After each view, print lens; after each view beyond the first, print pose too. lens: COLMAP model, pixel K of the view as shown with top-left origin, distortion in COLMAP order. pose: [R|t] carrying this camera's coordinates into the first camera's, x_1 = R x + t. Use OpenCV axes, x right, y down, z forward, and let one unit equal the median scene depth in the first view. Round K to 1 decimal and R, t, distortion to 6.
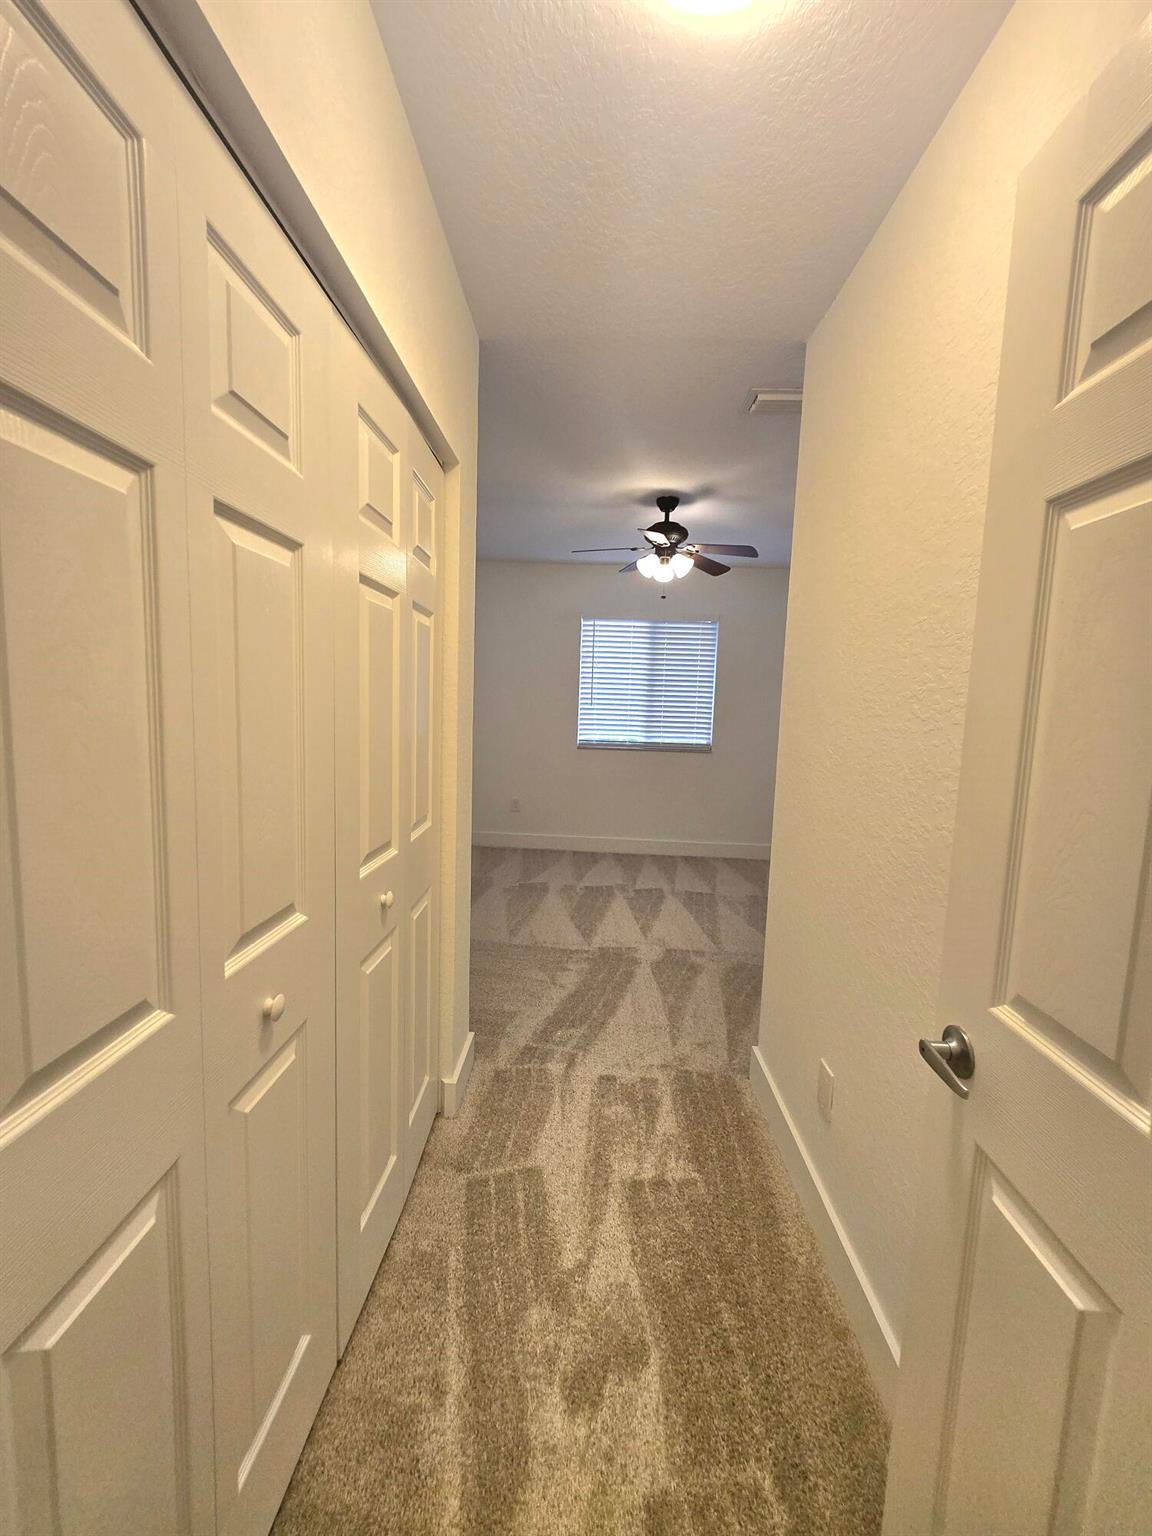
lens RADIAL K [[603.2, 0, 579.2], [0, 603.2, 760.5], [0, 0, 1]] dist [-0.000944, -0.002539]
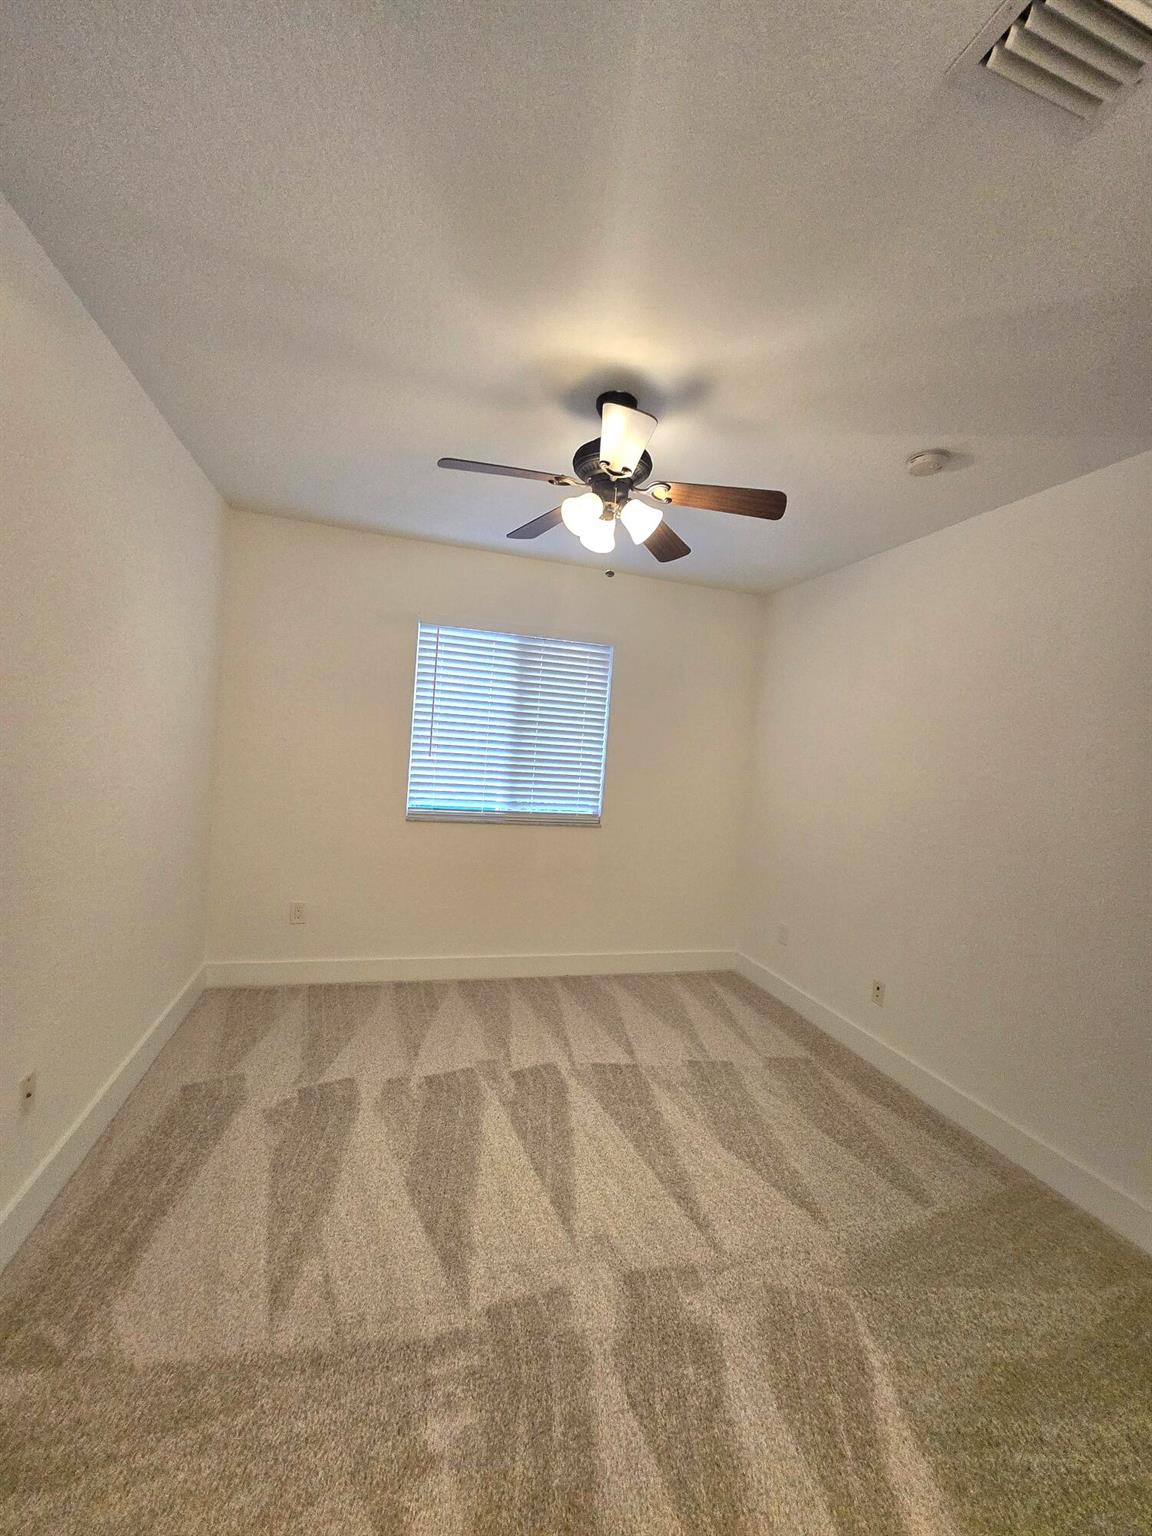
lens RADIAL K [[603.2, 0, 572.4], [0, 603.2, 763.4], [0, 0, 1]] dist [-0.000944, -0.002539]
pose [[0.950355, 0.027883, 0.309915, -0.043853], [-0.009019, 0.998027, -0.062136, -0.053006], [-0.311036, 0.056256, 0.948732, 0.404526]]
